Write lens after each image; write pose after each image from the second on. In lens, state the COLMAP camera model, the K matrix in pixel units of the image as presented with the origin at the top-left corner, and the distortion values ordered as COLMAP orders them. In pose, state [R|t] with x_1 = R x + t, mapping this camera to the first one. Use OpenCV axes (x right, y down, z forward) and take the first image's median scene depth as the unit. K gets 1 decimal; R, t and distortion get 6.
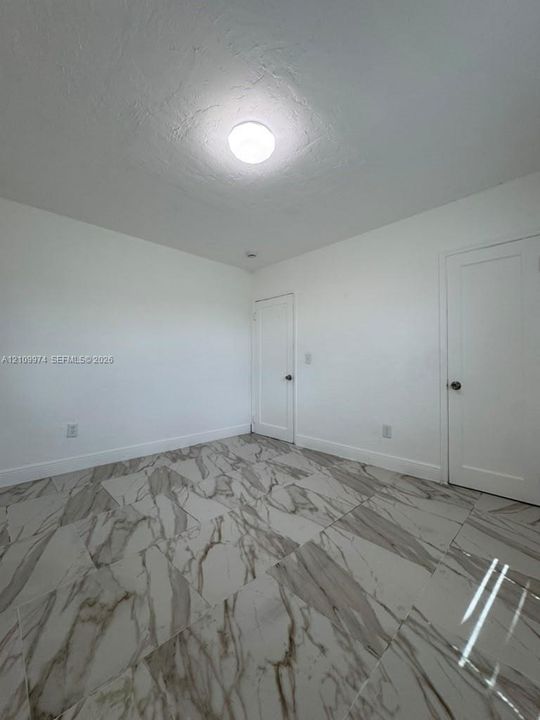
lens RADIAL K [[289.8, 0, 270.8], [0, 289.8, 359.1], [0, 0, 1]] dist [-0.001586, -0.000170]
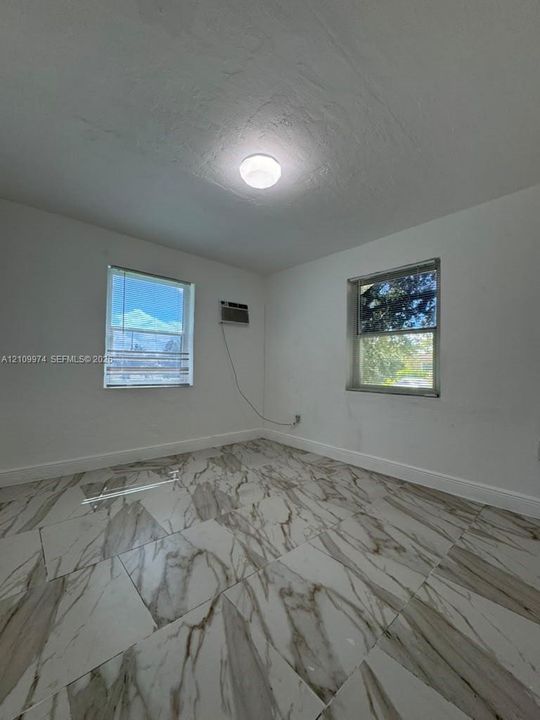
lens RADIAL K [[289.8, 0, 270.8], [0, 289.8, 359.1], [0, 0, 1]] dist [-0.001586, -0.000170]
pose [[-0.999037, -0.016145, 0.040790, -0.167492], [-0.017735, 0.999085, -0.038931, 0.021095], [-0.040124, -0.039617, -0.998409, 2.132350]]
